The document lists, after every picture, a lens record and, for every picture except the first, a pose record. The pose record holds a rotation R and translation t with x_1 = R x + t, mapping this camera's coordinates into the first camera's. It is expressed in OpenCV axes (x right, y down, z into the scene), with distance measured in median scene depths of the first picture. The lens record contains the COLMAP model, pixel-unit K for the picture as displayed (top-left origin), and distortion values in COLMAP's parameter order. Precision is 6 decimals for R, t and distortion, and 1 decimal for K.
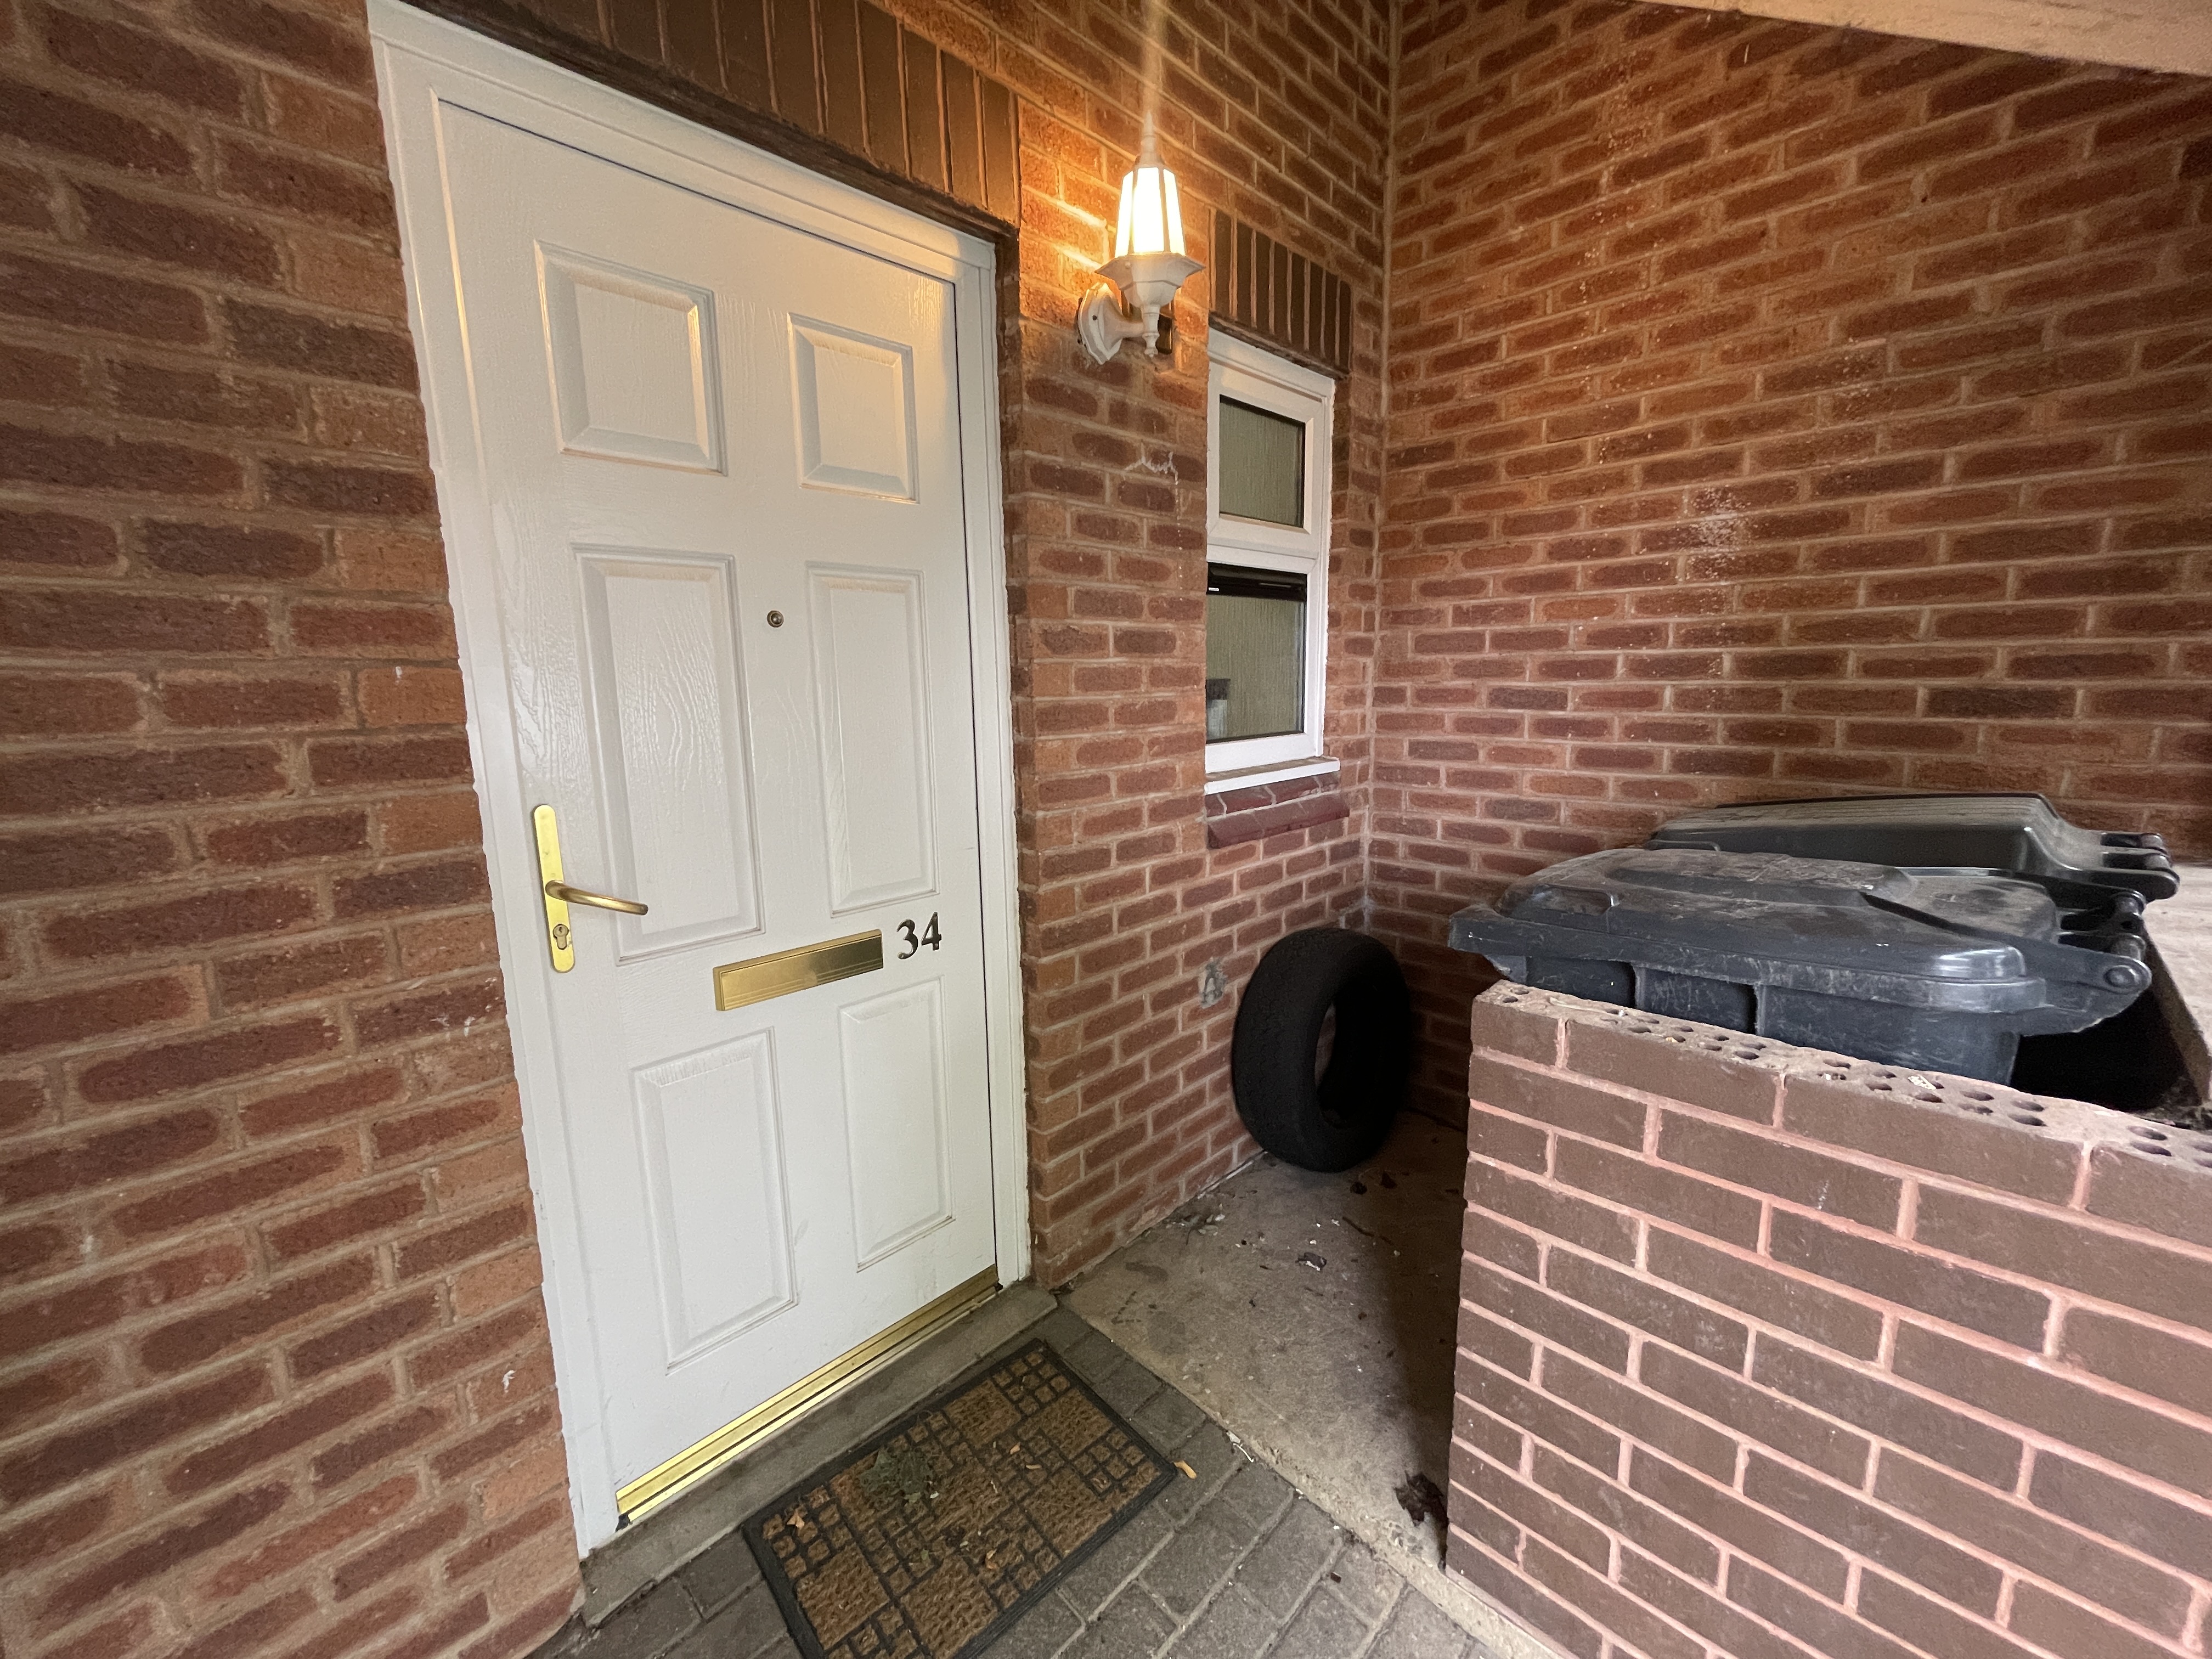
lens RADIAL K [[907.1, 0, 1106.0], [0, 907.1, 829.5], [0, 0, 1]] dist [-0.002243, -0.000090]
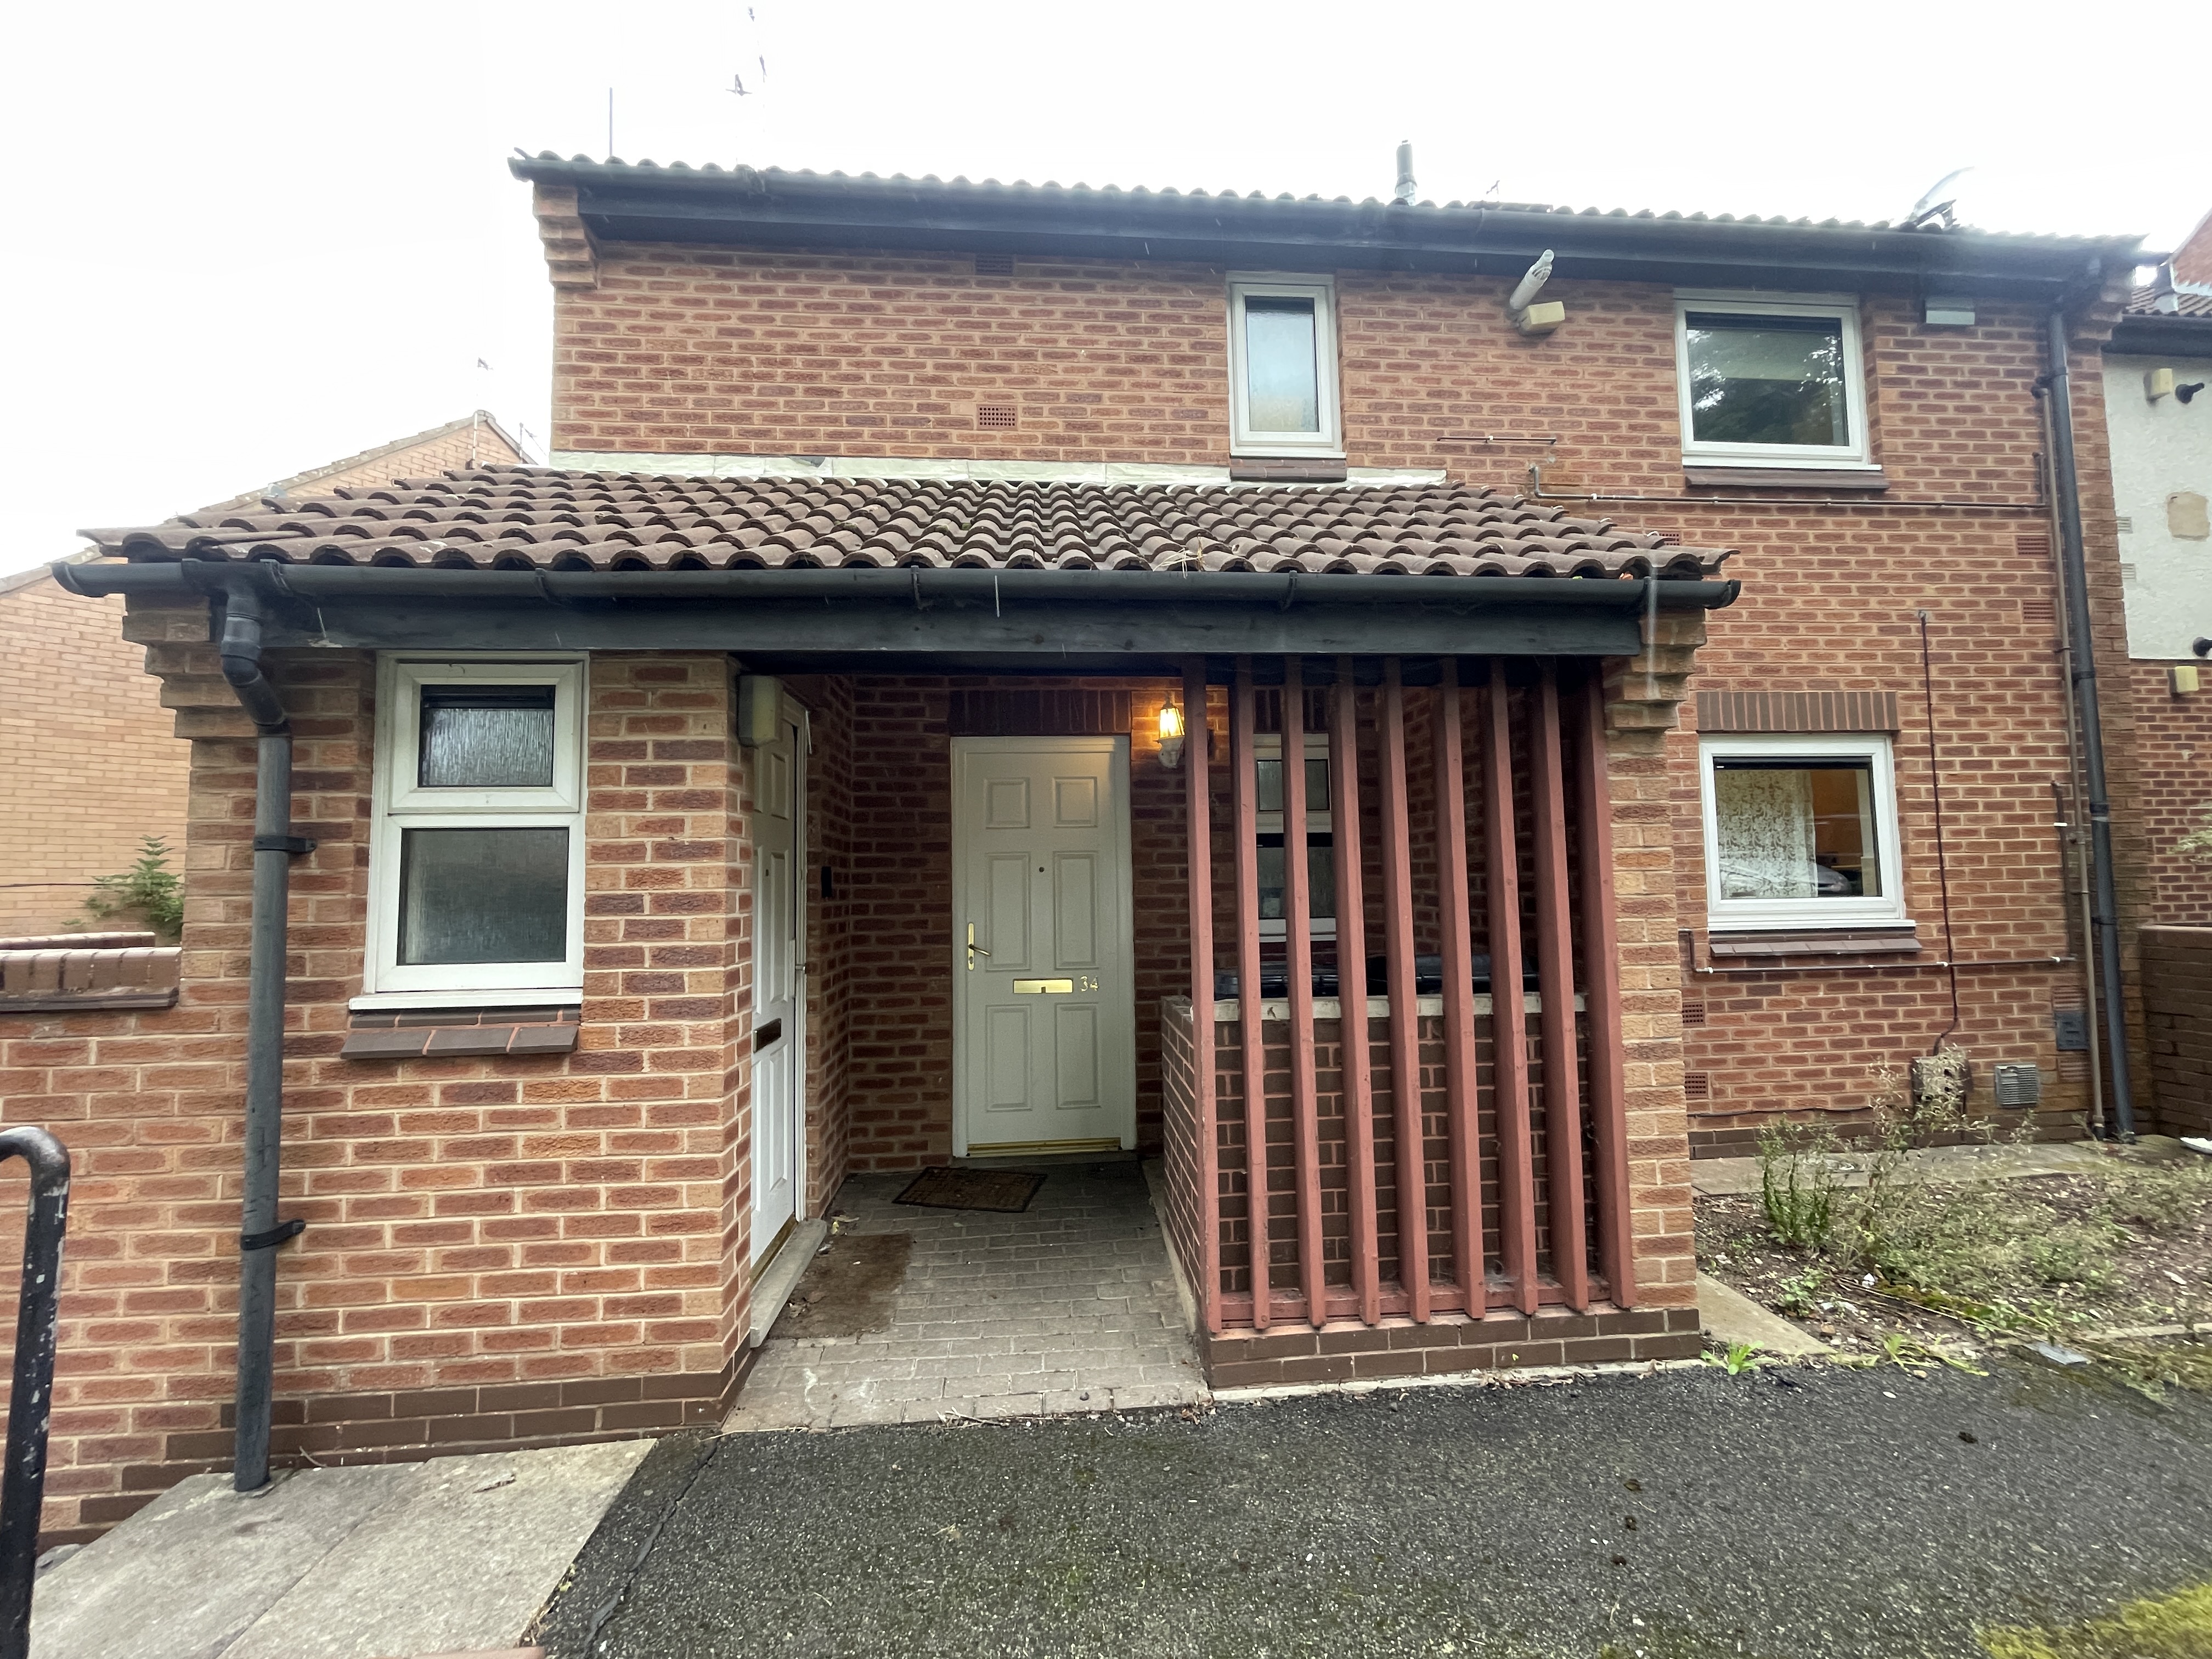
lens RADIAL K [[907.1, 0, 1106.0], [0, 907.1, 829.5], [0, 0, 1]] dist [-0.002243, -0.000090]
pose [[0.760898, -0.043915, -0.647383, 2.280226], [-0.102960, 0.976896, -0.187280, 0.246125], [0.640651, 0.209156, 0.738797, -1.496579]]
